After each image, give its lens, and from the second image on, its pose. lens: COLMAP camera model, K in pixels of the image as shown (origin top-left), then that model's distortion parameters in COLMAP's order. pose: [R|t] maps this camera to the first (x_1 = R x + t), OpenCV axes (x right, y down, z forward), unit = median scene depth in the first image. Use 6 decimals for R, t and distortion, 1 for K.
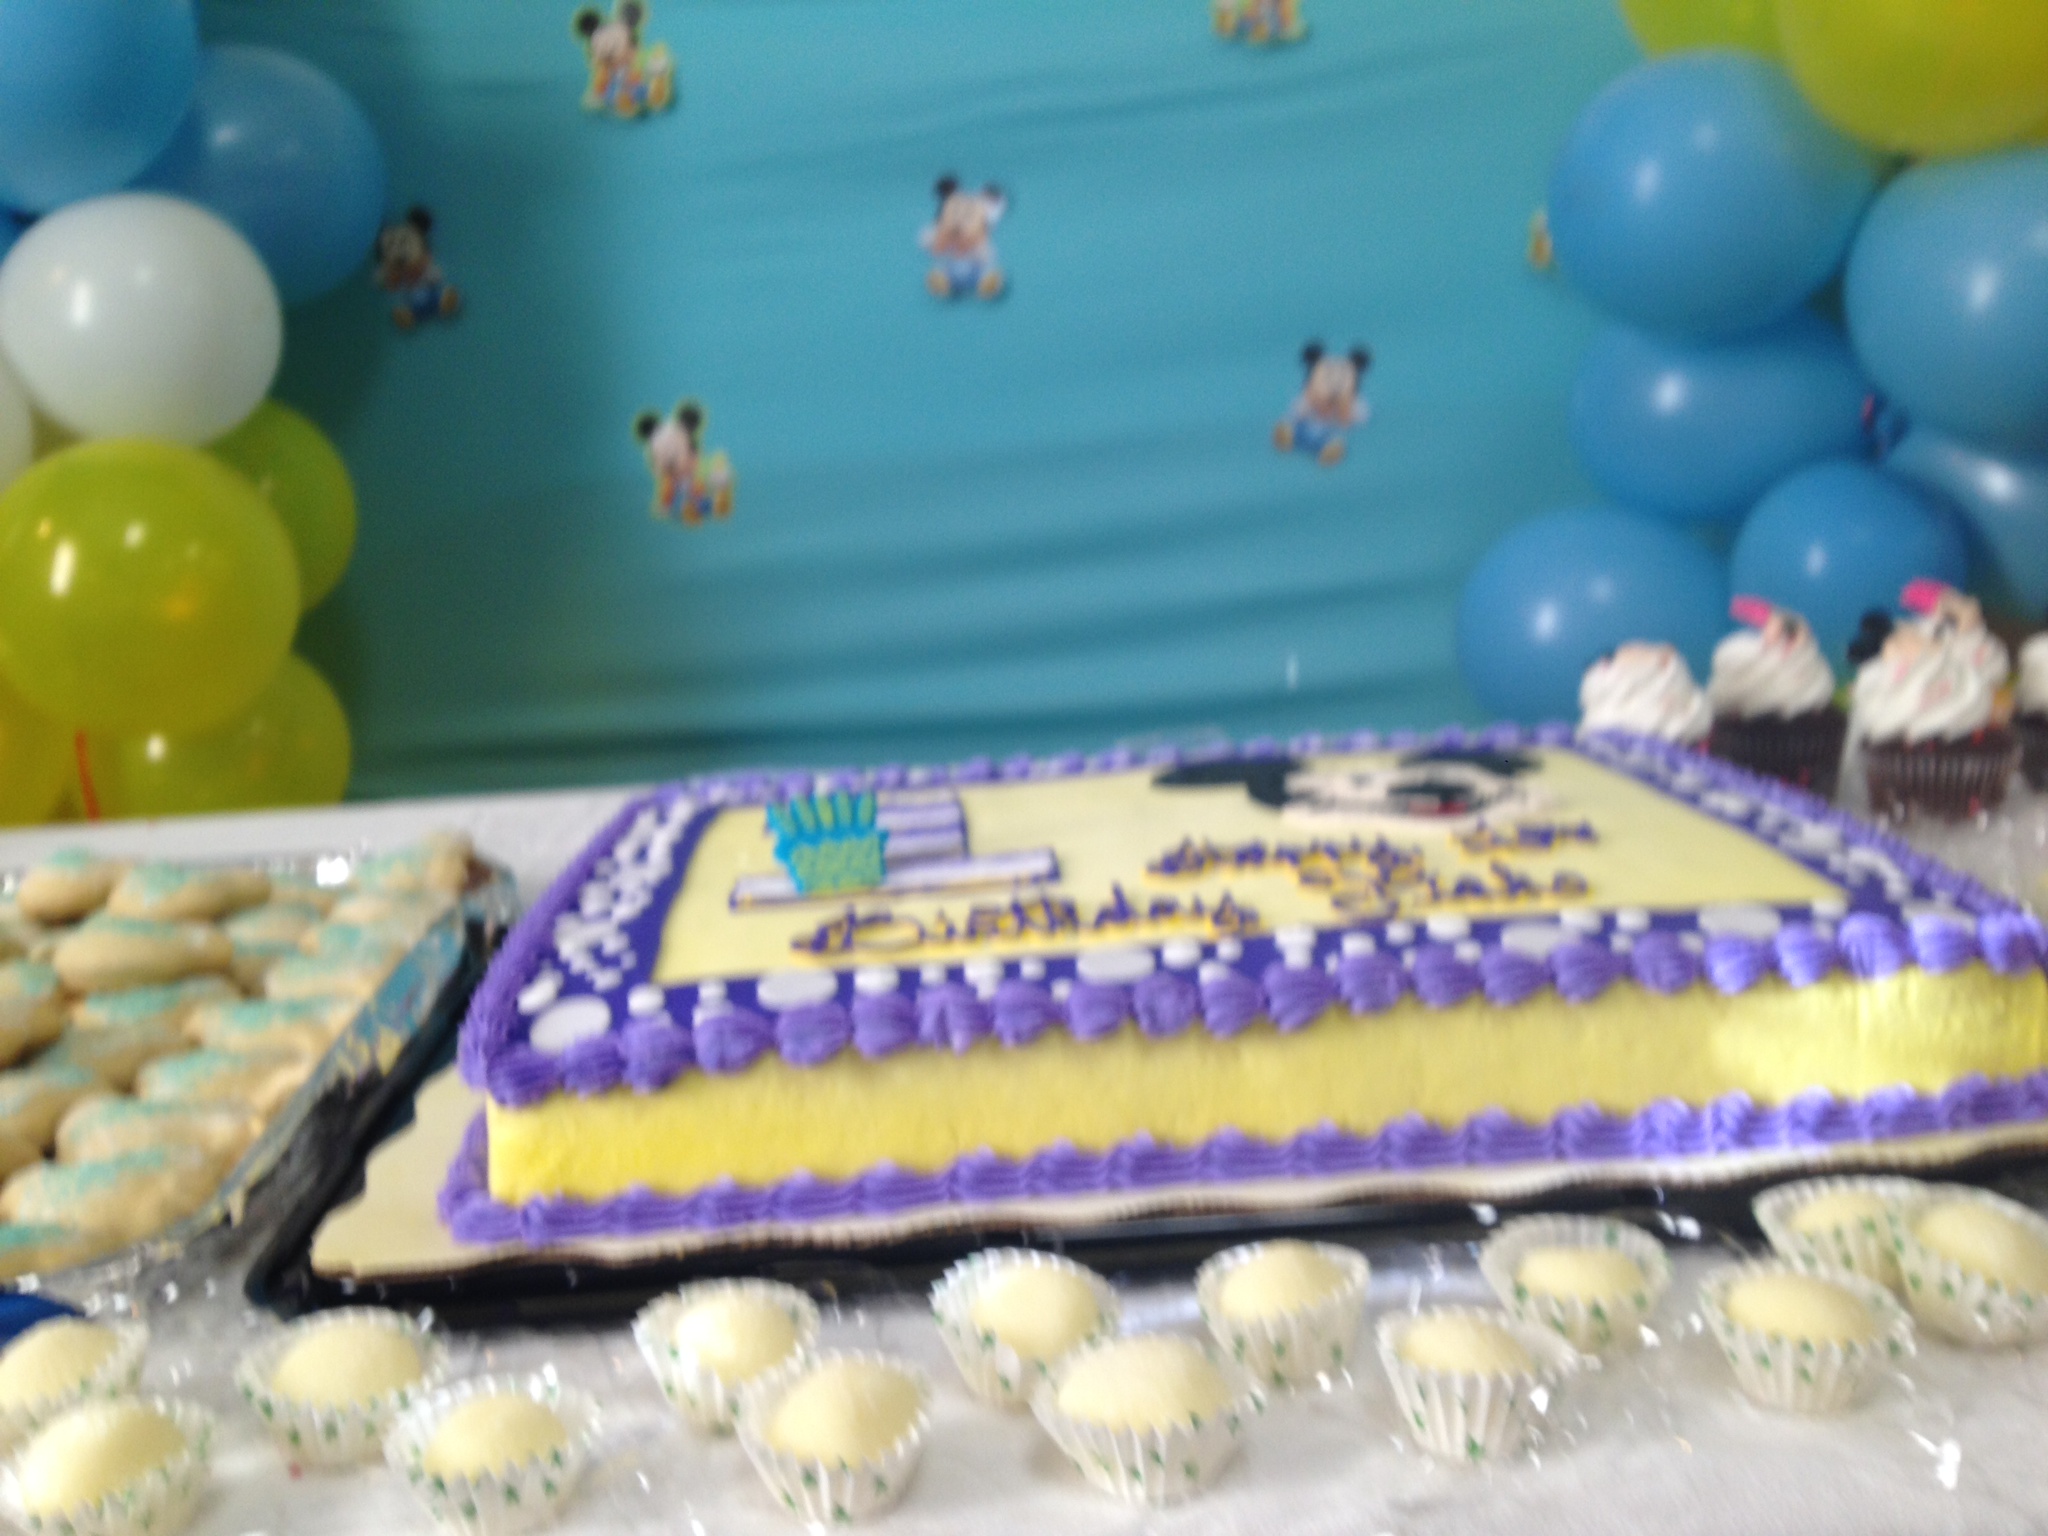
lens RADIAL K [[2060.5, 0, 1018.9], [0, 2060.5, 760.6], [0, 0, 1]] dist [0.066449, 0.000000]
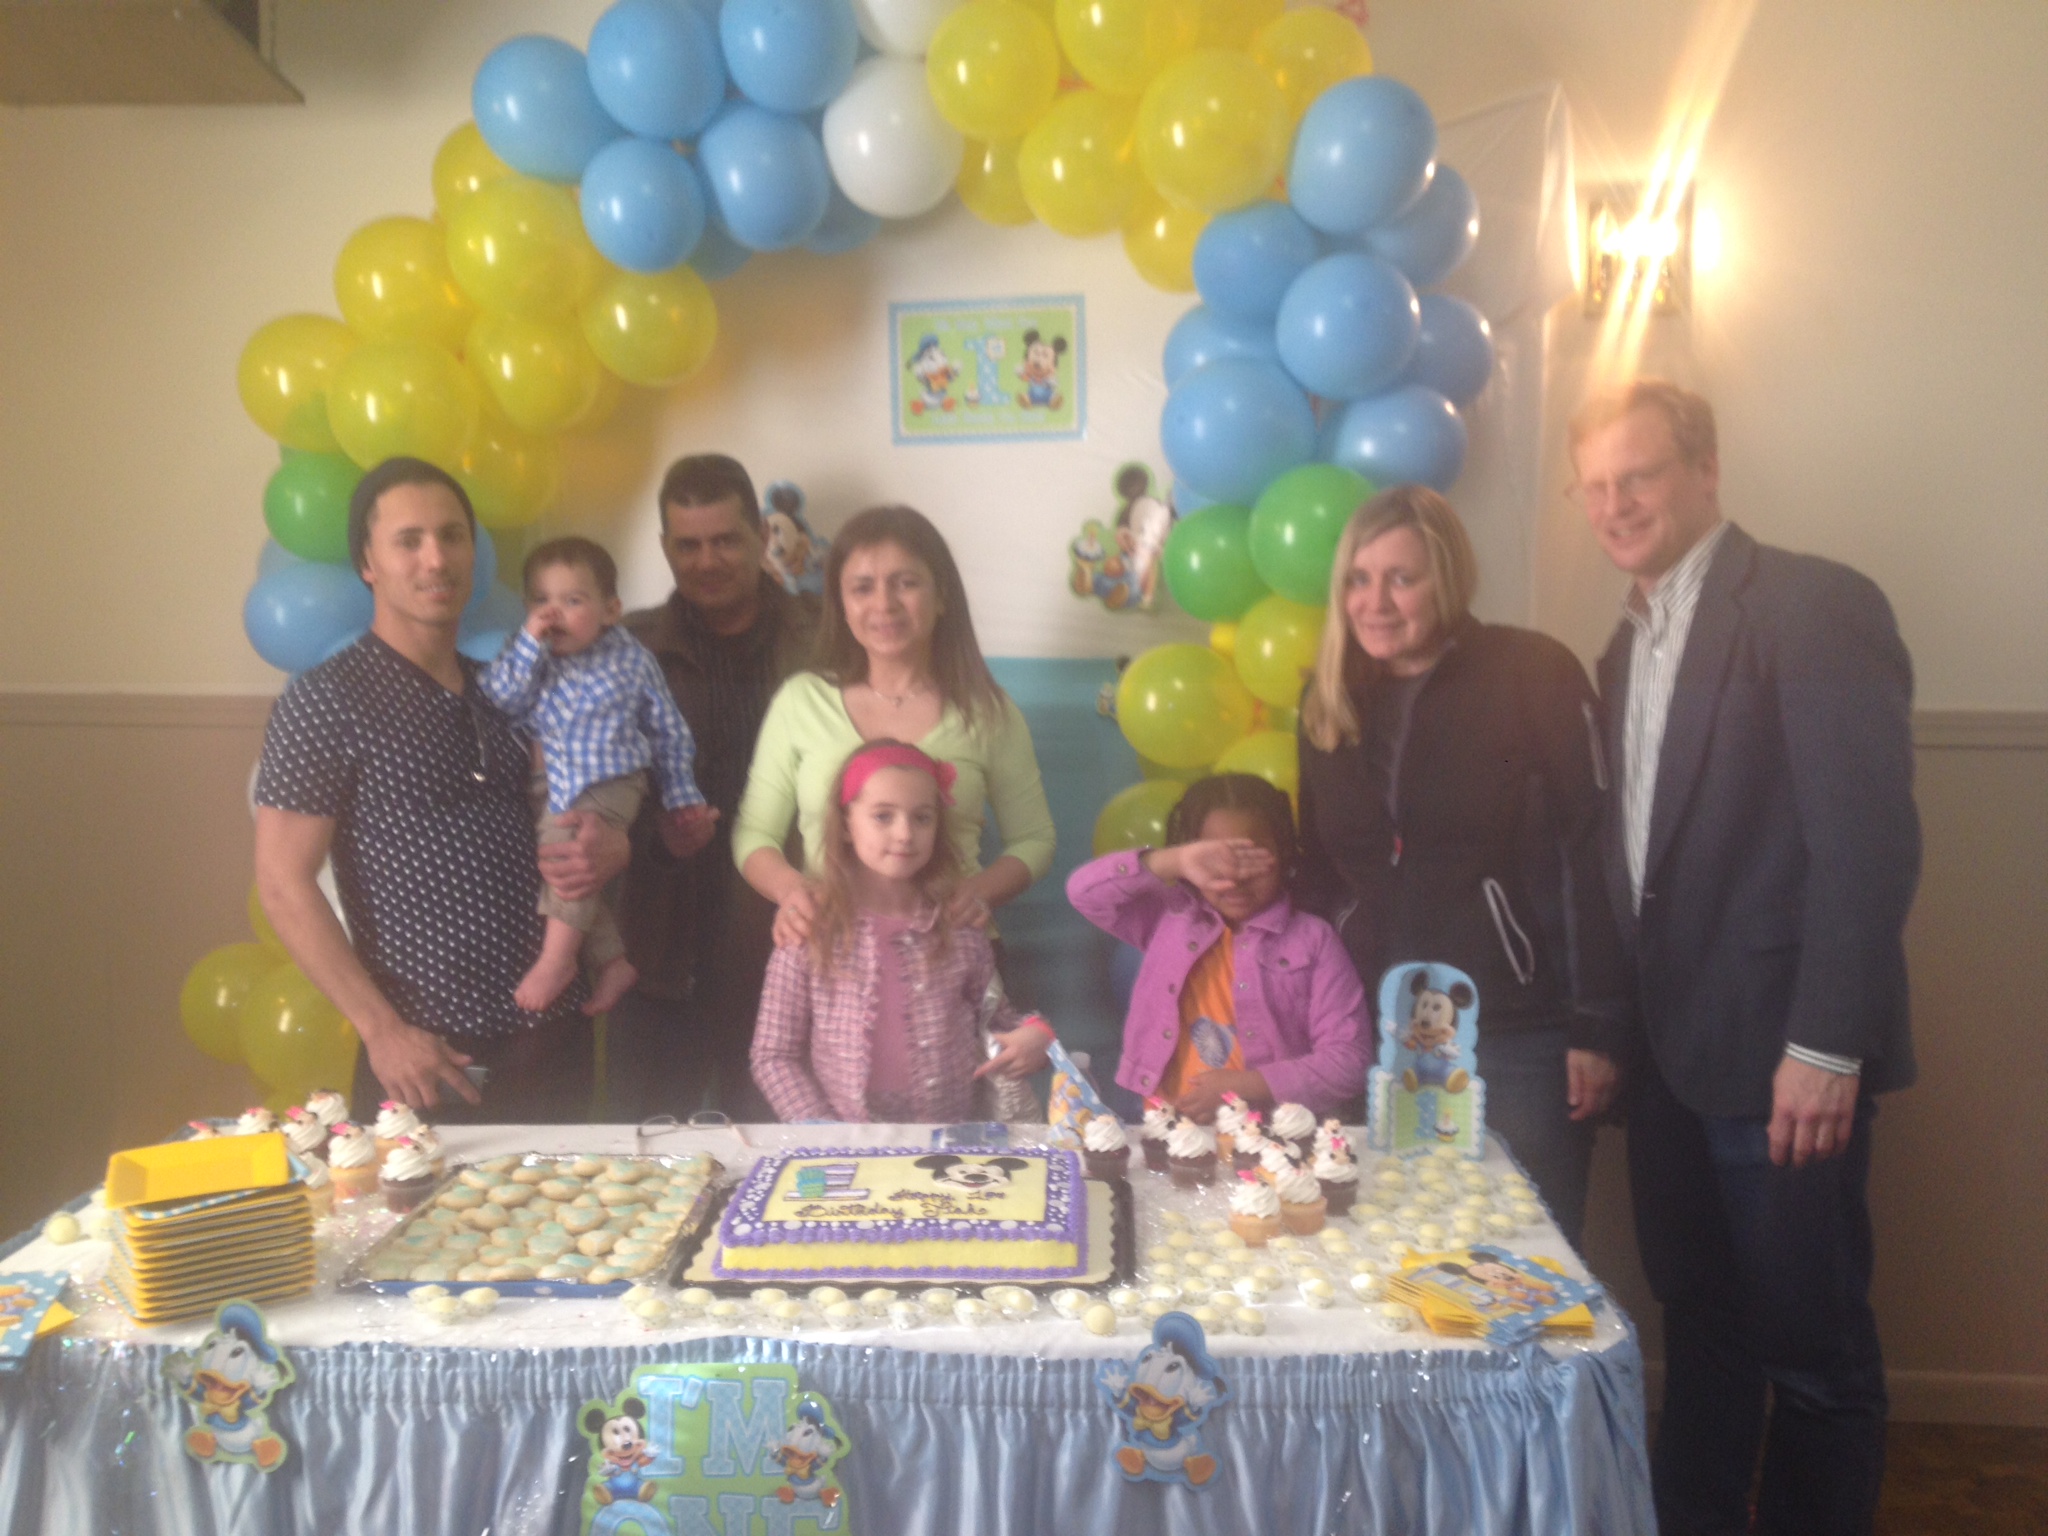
lens RADIAL K [[2060.5, 0, 928.2], [0, 2060.5, 690.7], [0, 0, 1]] dist [0.066449, 0.000000]
pose [[0.990179, 0.039928, -0.133981, 0.631159], [-0.054533, 0.992743, -0.107176, -0.490123], [0.128730, 0.113430, 0.985171, -2.998524]]
